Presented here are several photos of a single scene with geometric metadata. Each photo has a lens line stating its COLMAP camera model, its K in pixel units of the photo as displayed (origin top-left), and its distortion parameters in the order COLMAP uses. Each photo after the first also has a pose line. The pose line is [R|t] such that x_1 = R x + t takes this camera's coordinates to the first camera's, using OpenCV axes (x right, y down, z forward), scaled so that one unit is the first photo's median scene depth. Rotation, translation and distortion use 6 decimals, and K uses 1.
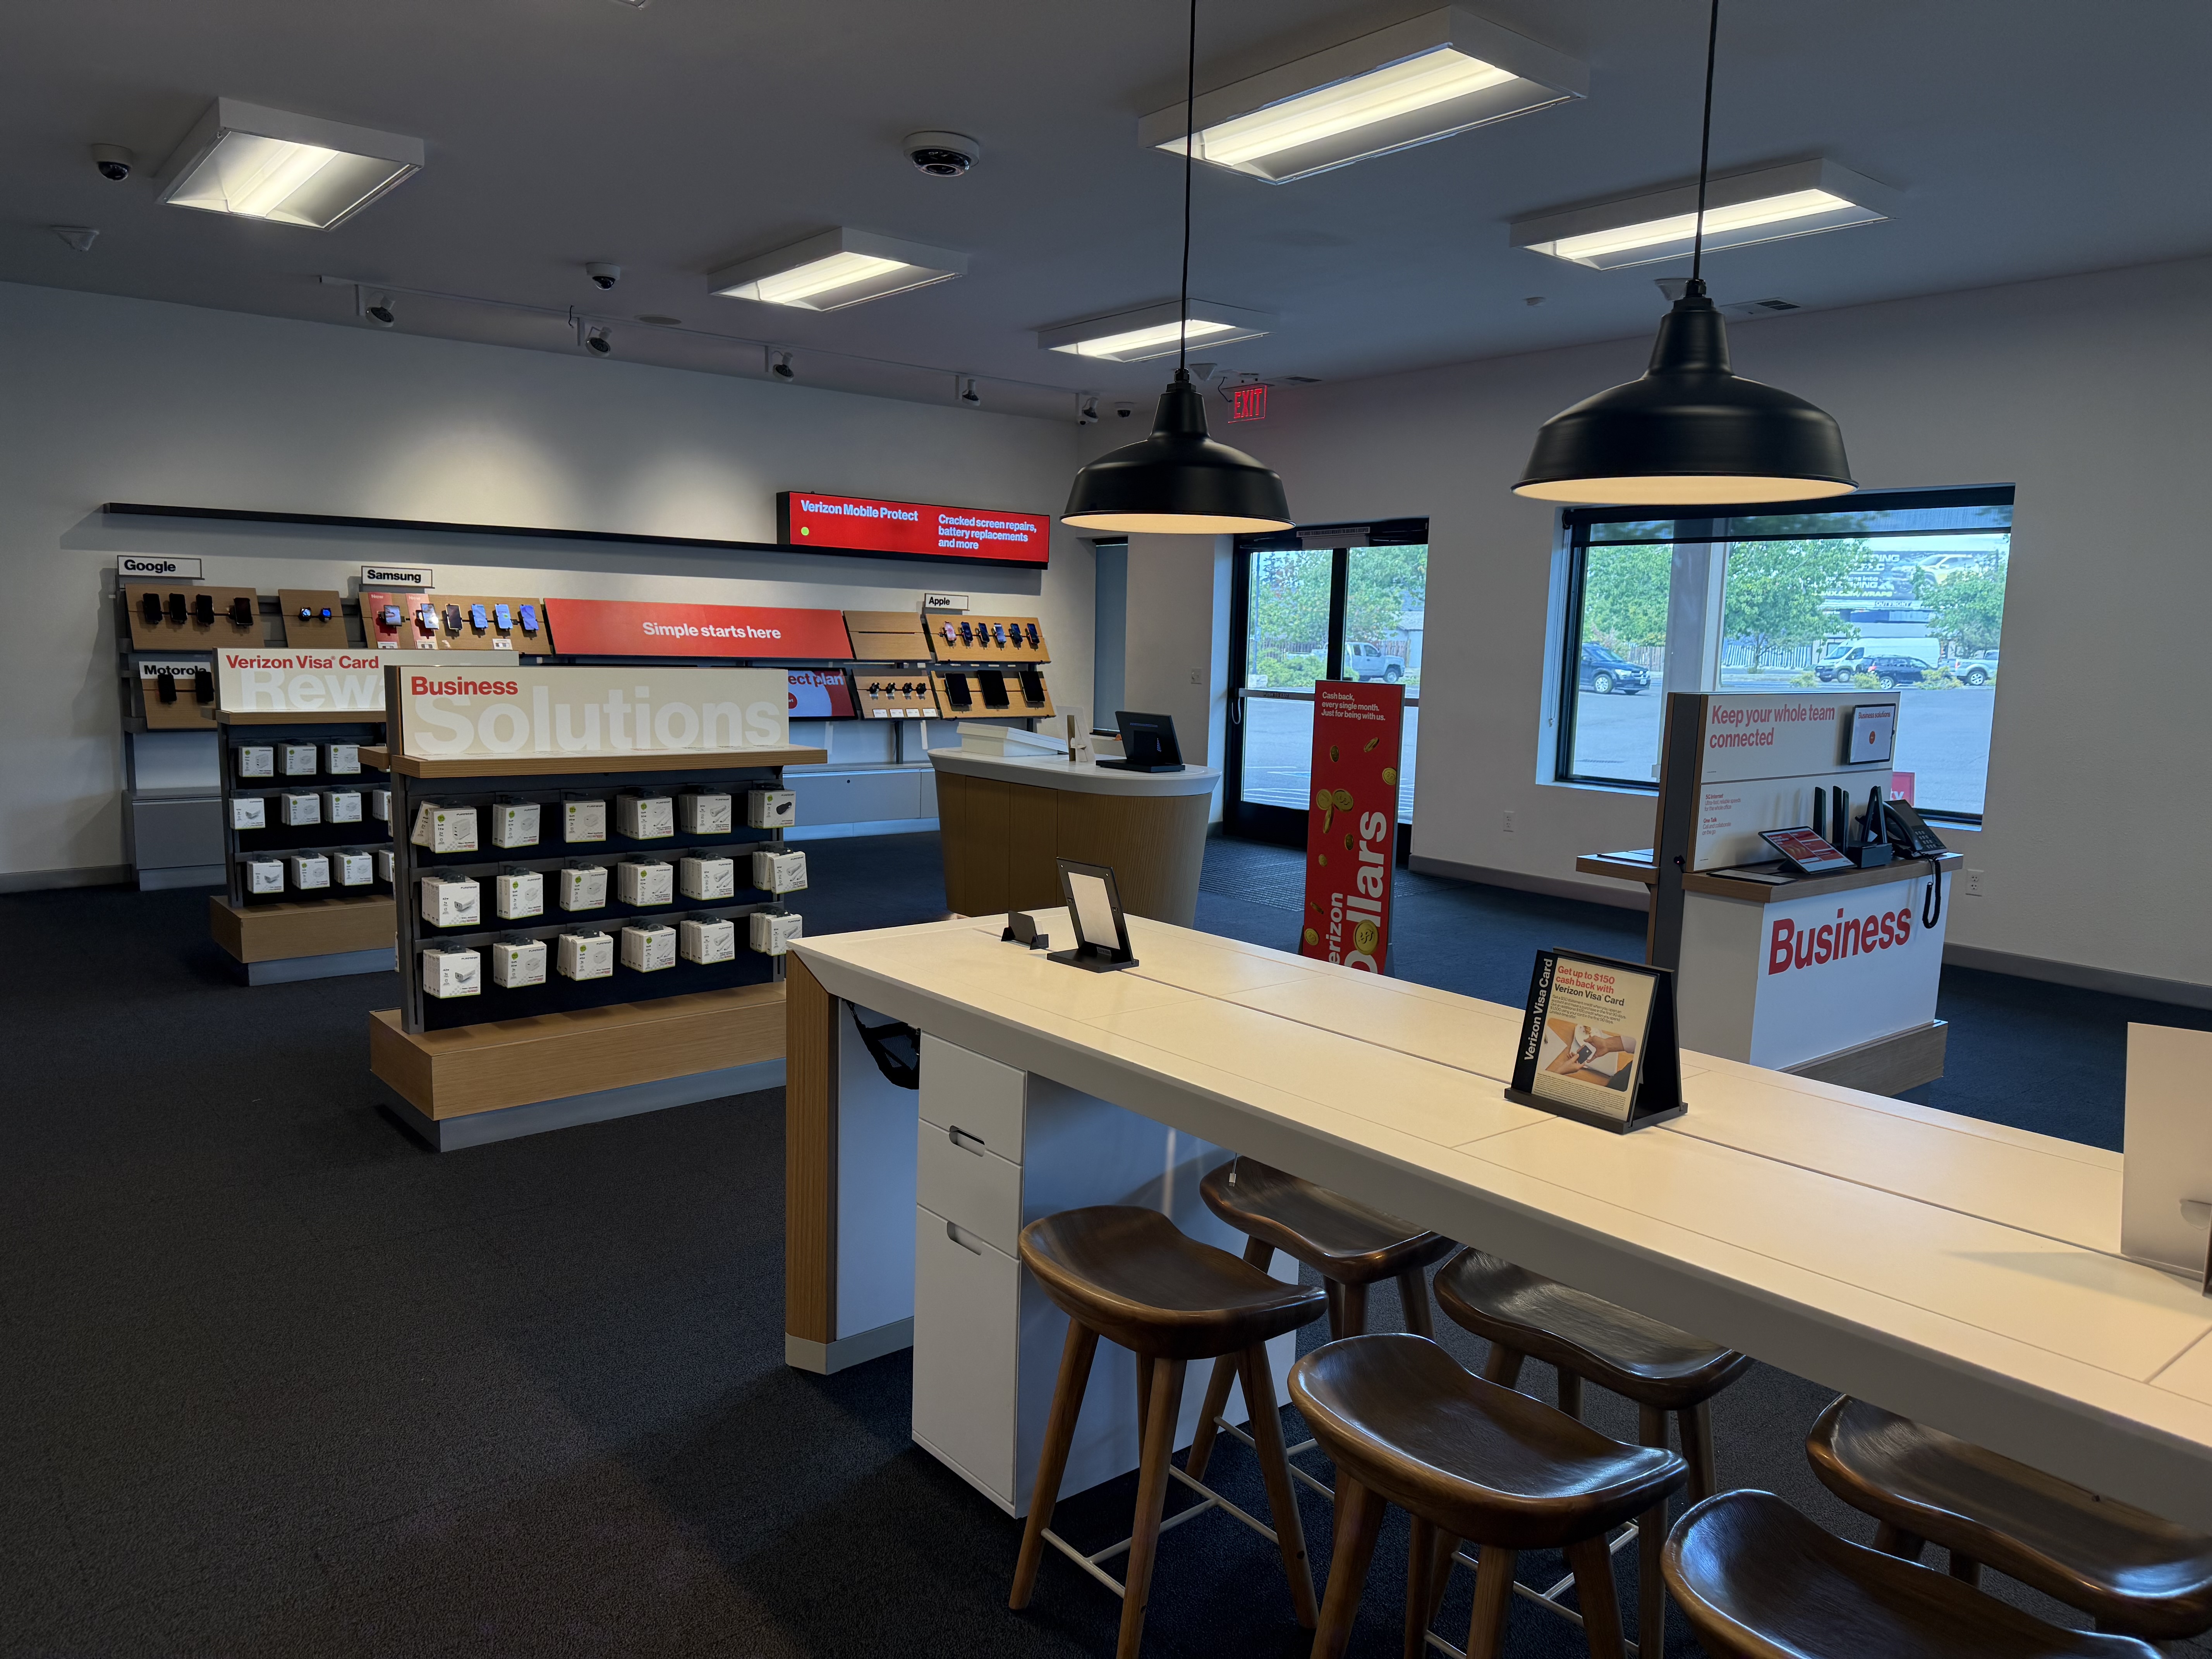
lens RADIAL K [[1530.6, 0, 1119.8], [0, 1530.6, 816.9], [0, 0, 1]] dist [0.140209, -0.219717]
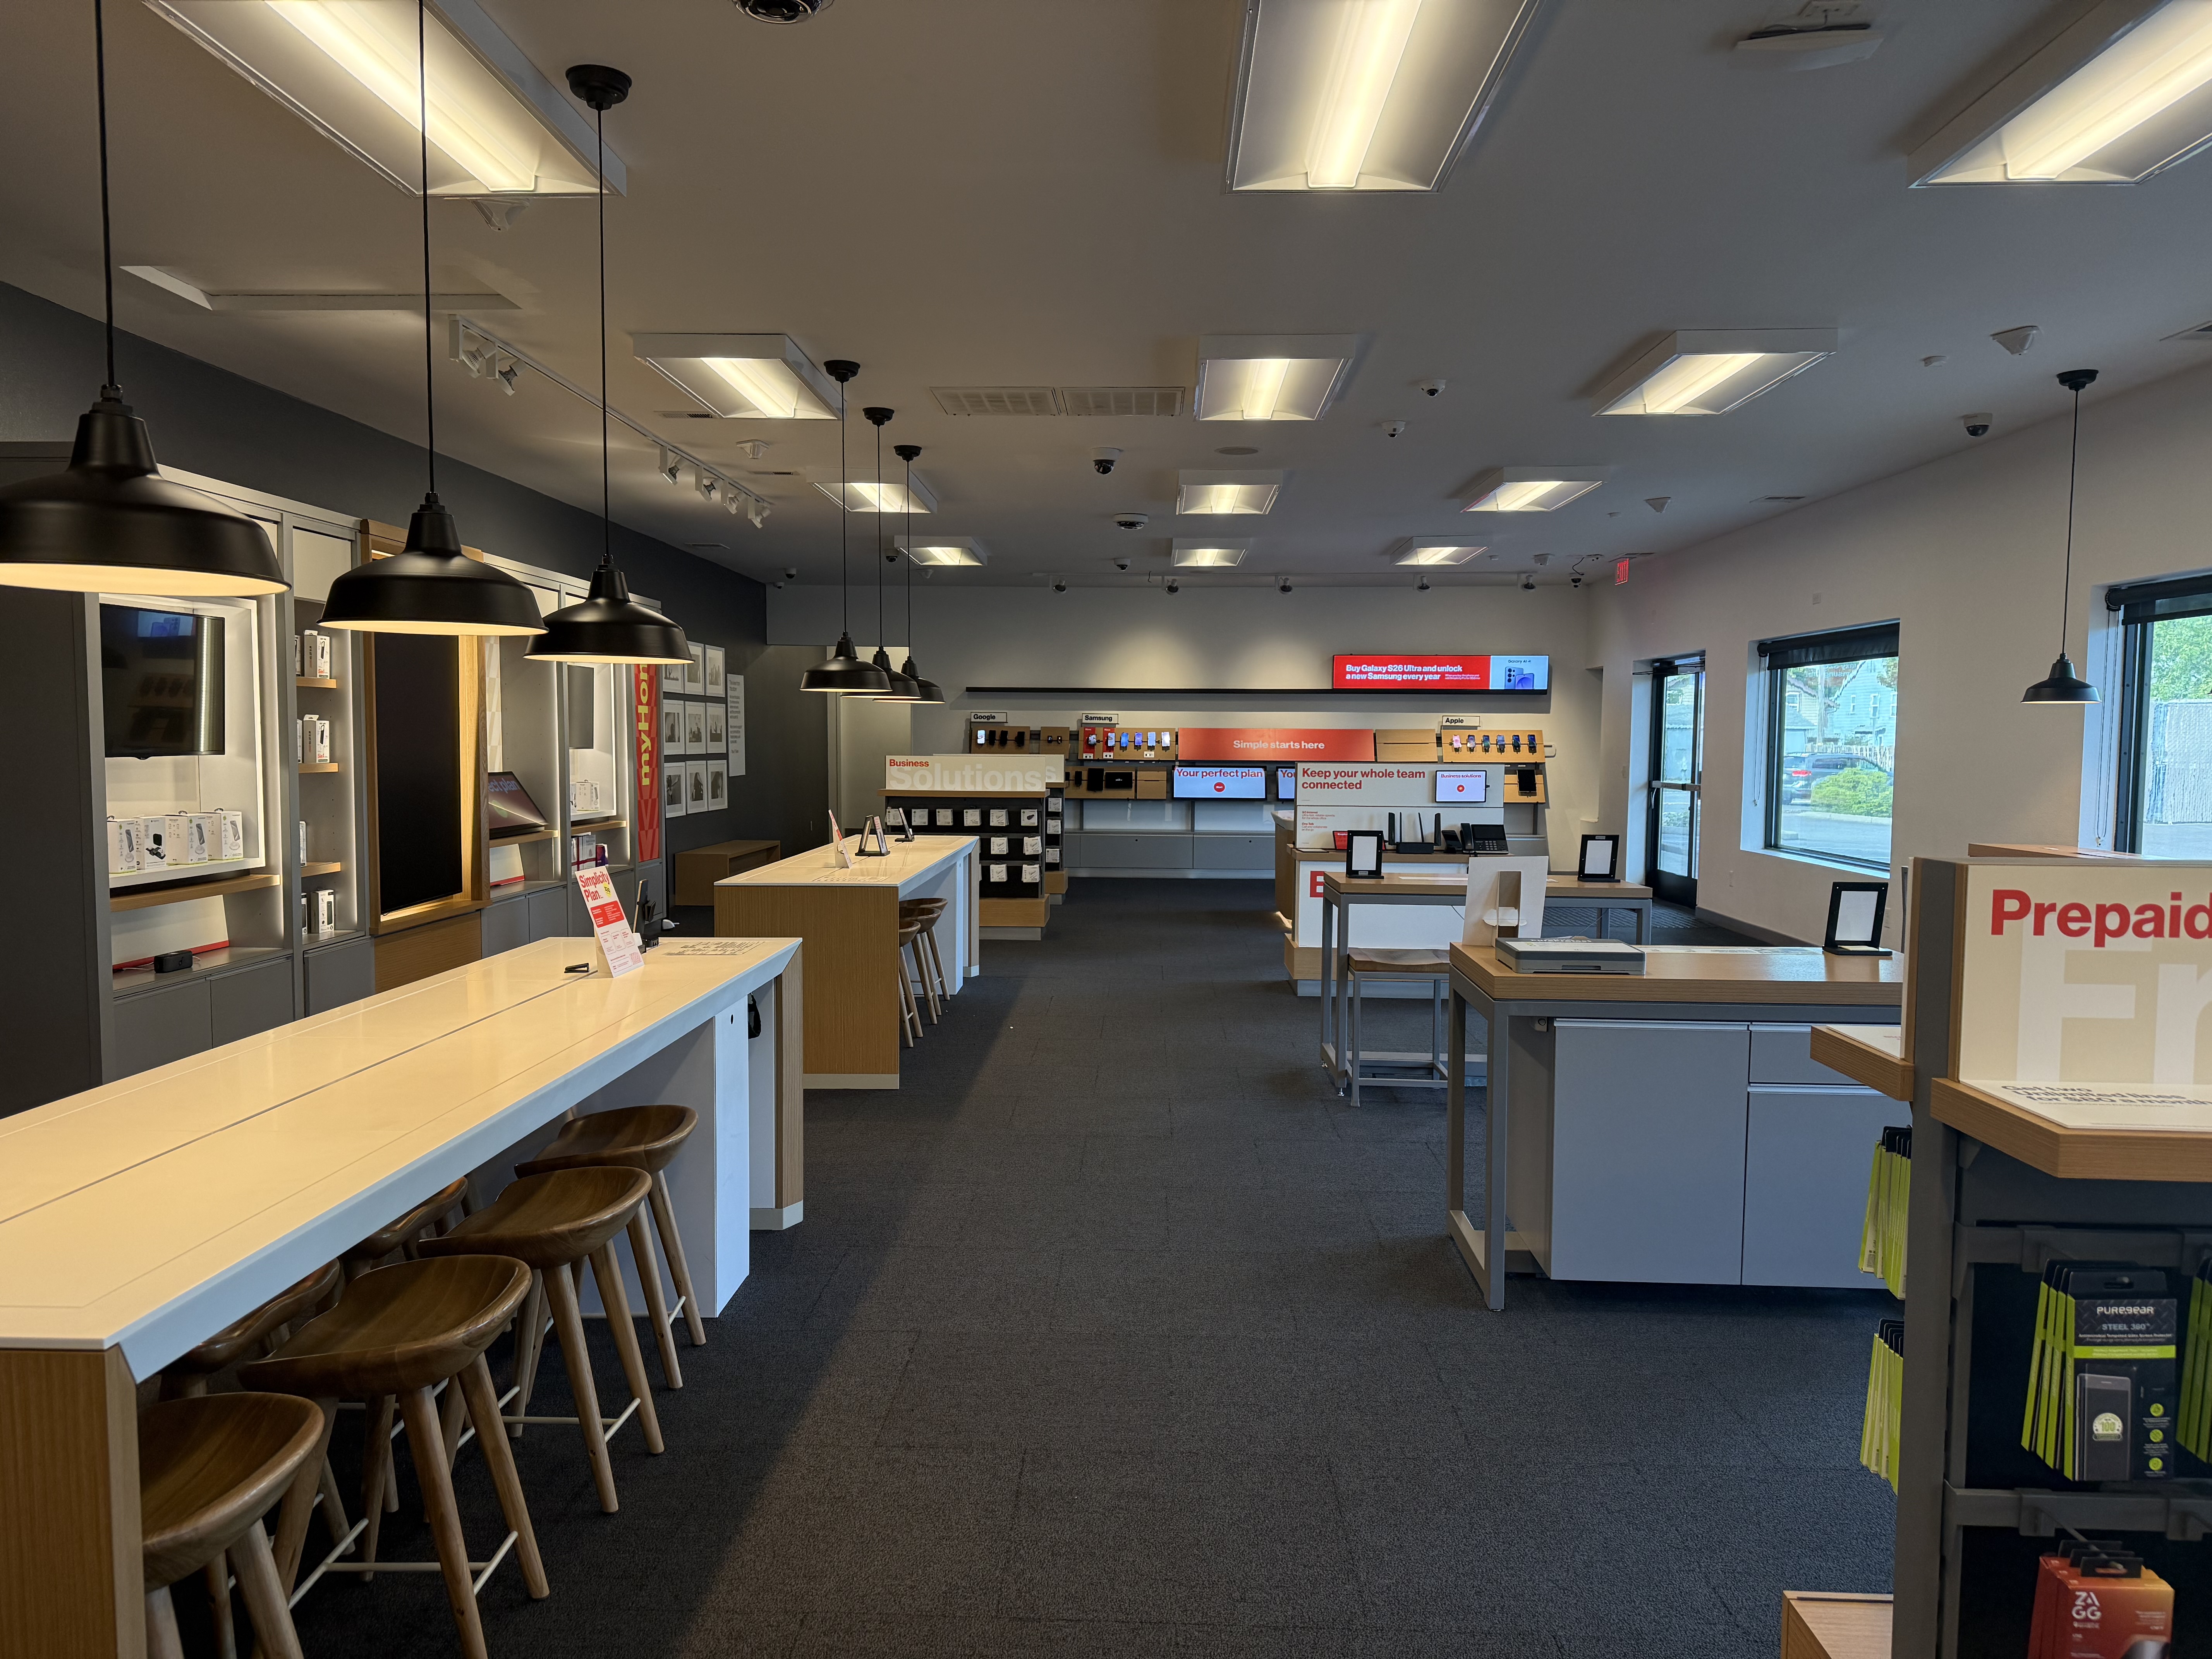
lens RADIAL K [[1530.6, 0, 1119.8], [0, 1530.6, 816.9], [0, 0, 1]] dist [0.140209, -0.219717]
pose [[0.753325, 0.016286, -0.657446, 0.745670], [-0.068330, 0.996221, -0.053617, 0.058069], [0.654089, 0.085314, 0.751591, -0.337654]]
